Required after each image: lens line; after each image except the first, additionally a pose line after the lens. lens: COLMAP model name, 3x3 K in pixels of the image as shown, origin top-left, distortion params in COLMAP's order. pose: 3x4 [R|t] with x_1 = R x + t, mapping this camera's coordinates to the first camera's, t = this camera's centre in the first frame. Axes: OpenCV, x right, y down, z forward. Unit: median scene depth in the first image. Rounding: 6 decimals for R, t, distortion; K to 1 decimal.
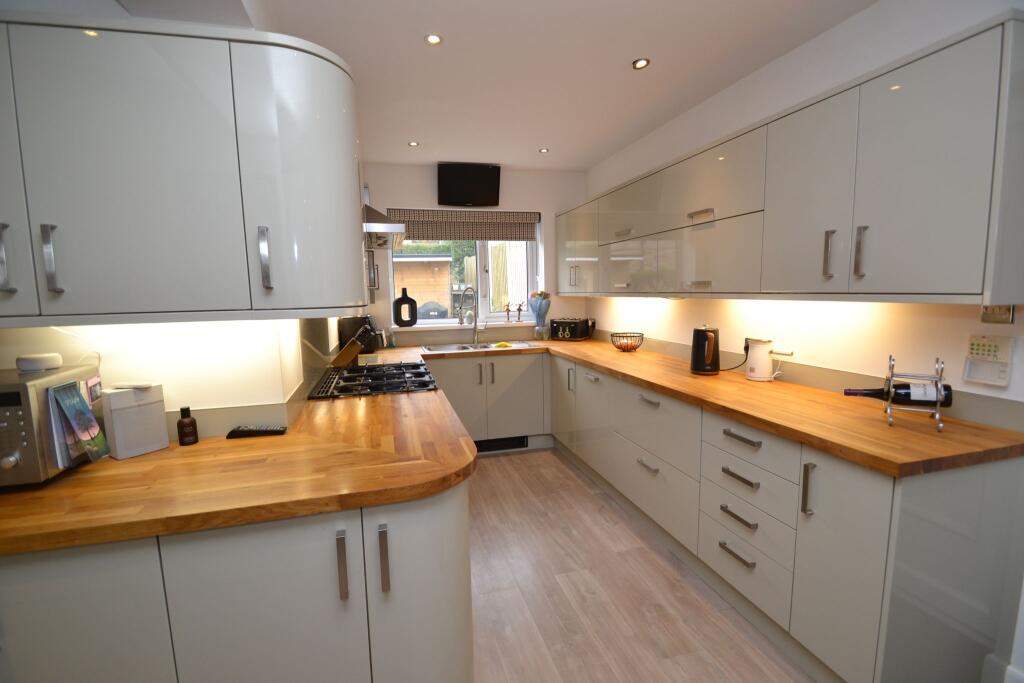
lens RADIAL K [[454.8, 0, 504.1], [0, 454.8, 345.0], [0, 0, 1]] dist [0.016202, -0.018138]
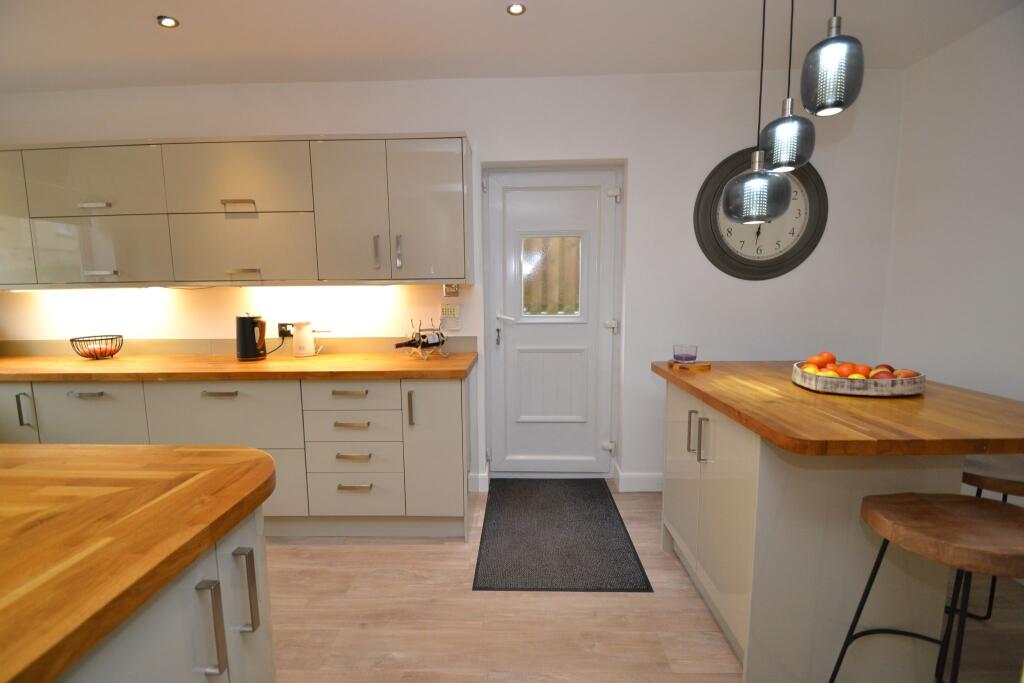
lens RADIAL K [[454.8, 0, 504.1], [0, 454.8, 345.0], [0, 0, 1]] dist [0.016202, -0.018138]
pose [[0.295505, -0.100476, 0.950043, -0.343737], [0.118525, 0.990627, 0.067901, 0.025160], [-0.947960, 0.092538, 0.304644, 0.133285]]
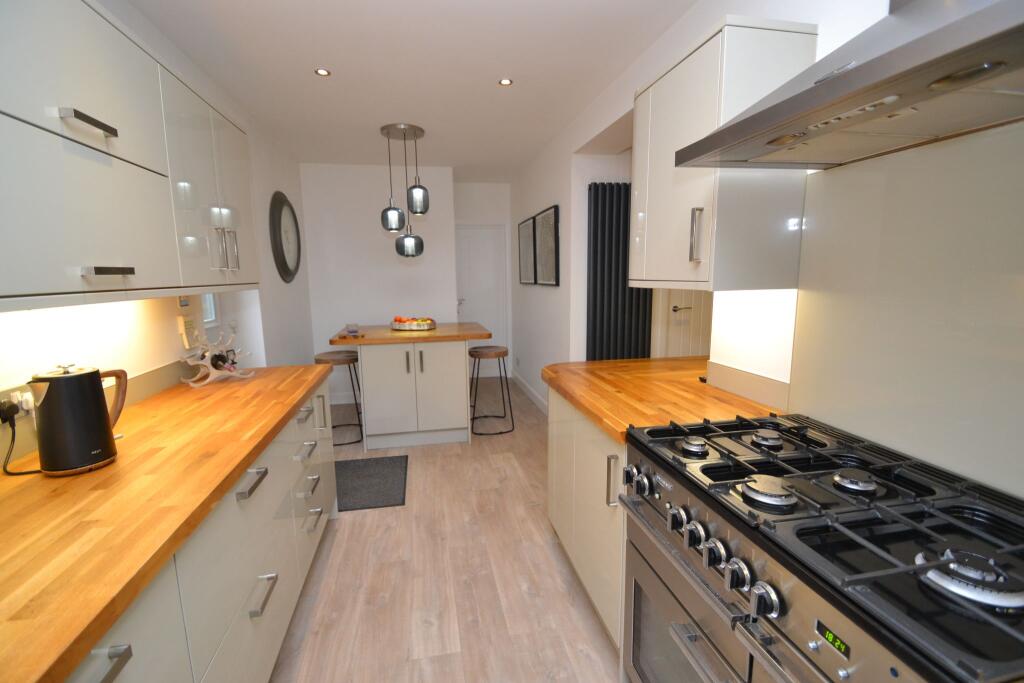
lens RADIAL K [[454.8, 0, 504.1], [0, 454.8, 345.0], [0, 0, 1]] dist [0.016202, -0.018138]
pose [[-0.996870, 0.025080, 0.074980, -0.026470], [0.044473, 0.961972, 0.269503, -0.151081], [-0.065369, 0.271994, -0.960076, 1.279948]]
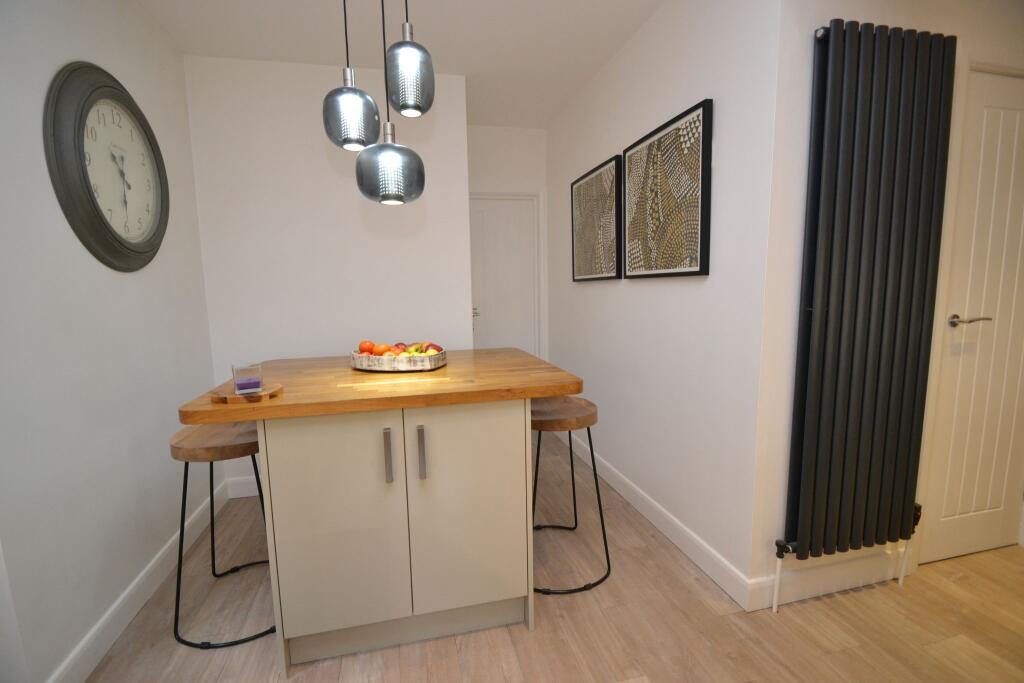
lens RADIAL K [[454.8, 0, 504.1], [0, 454.8, 345.0], [0, 0, 1]] dist [0.016202, -0.018138]
pose [[-0.998703, 0.037428, 0.034530, 0.185948], [0.044754, 0.968616, 0.244501, -0.016359], [-0.024295, 0.245729, -0.969034, 0.548553]]
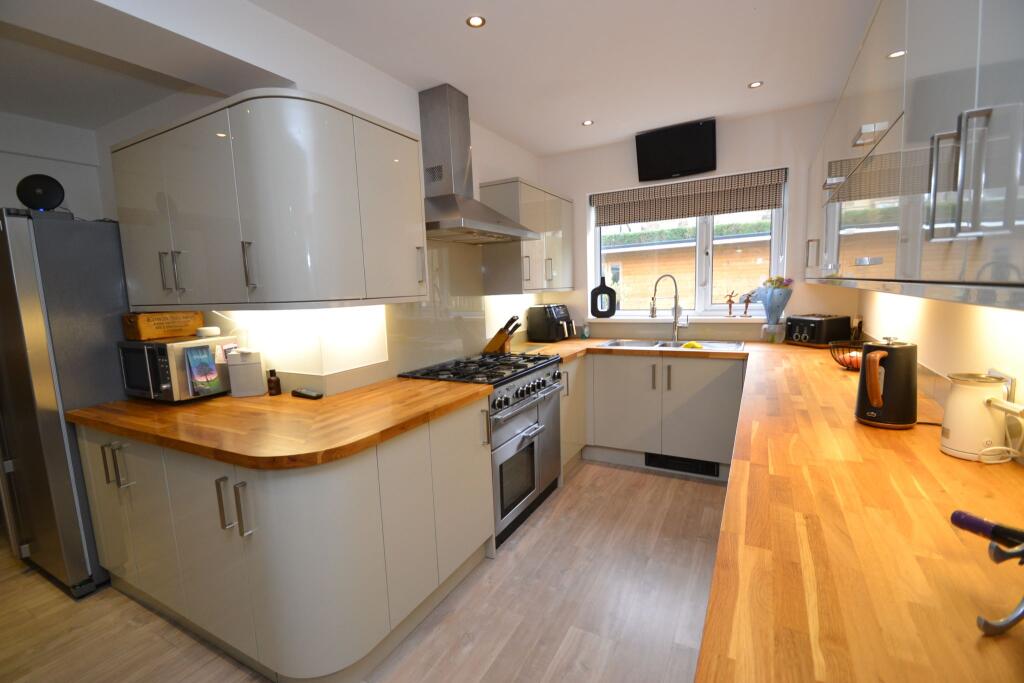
lens RADIAL K [[453.2, 0, 505.6], [0, 453.2, 347.7], [0, 0, 1]] dist [0.017646, -0.018638]
pose [[0.720922, 0.083935, -0.687915, 0.443797], [-0.059482, 0.996470, 0.059247, -0.032948], [0.690459, -0.001794, 0.723369, 0.257774]]
